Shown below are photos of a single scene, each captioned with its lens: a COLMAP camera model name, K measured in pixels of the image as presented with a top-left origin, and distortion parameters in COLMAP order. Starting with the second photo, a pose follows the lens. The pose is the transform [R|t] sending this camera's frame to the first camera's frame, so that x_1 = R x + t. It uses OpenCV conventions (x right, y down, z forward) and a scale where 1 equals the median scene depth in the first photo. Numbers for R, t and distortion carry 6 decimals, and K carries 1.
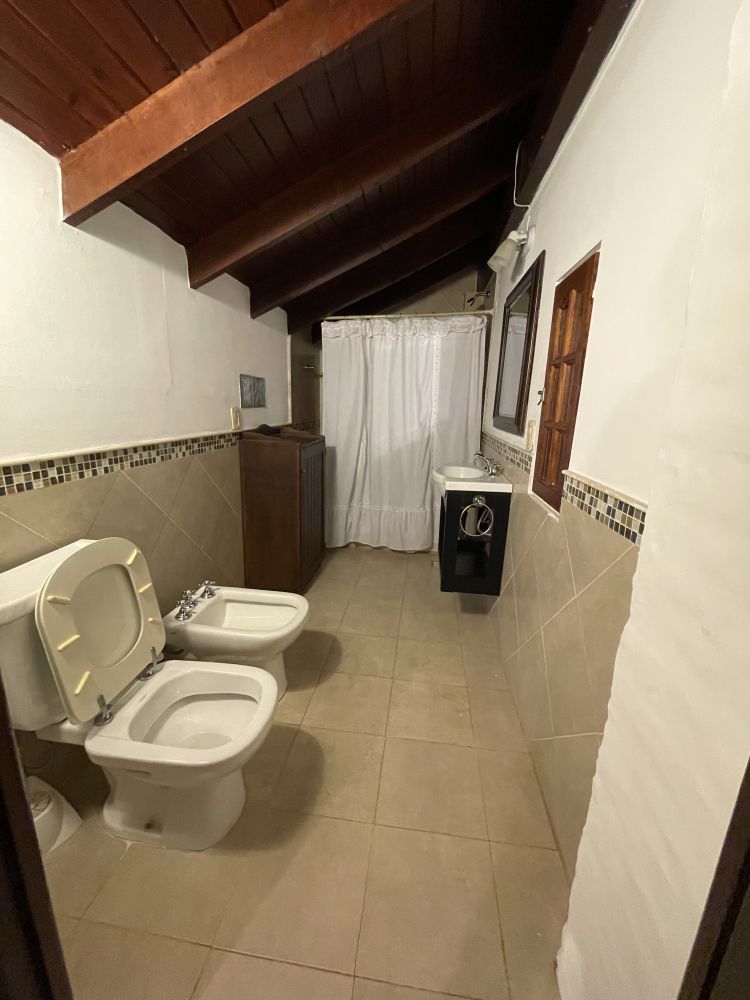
lens RADIAL K [[402.6, 0, 373.4], [0, 402.6, 500.0], [0, 0, 1]] dist [-0.000079, -0.000005]
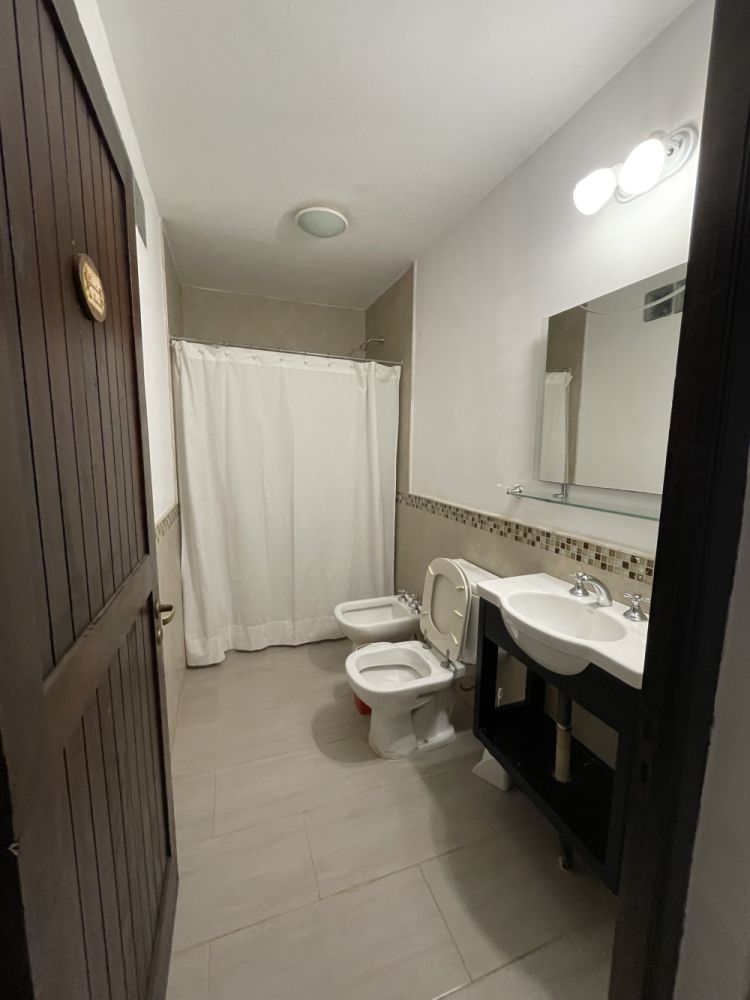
lens RADIAL K [[402.6, 0, 375.1], [0, 402.6, 499.8], [0, 0, 1]] dist [-0.000079, -0.000005]
pose [[-0.876973, -0.068130, -0.475686, 0.312878], [-0.231037, 0.927759, 0.293061, -0.423665], [0.421355, 0.366907, -0.829360, 1.699605]]
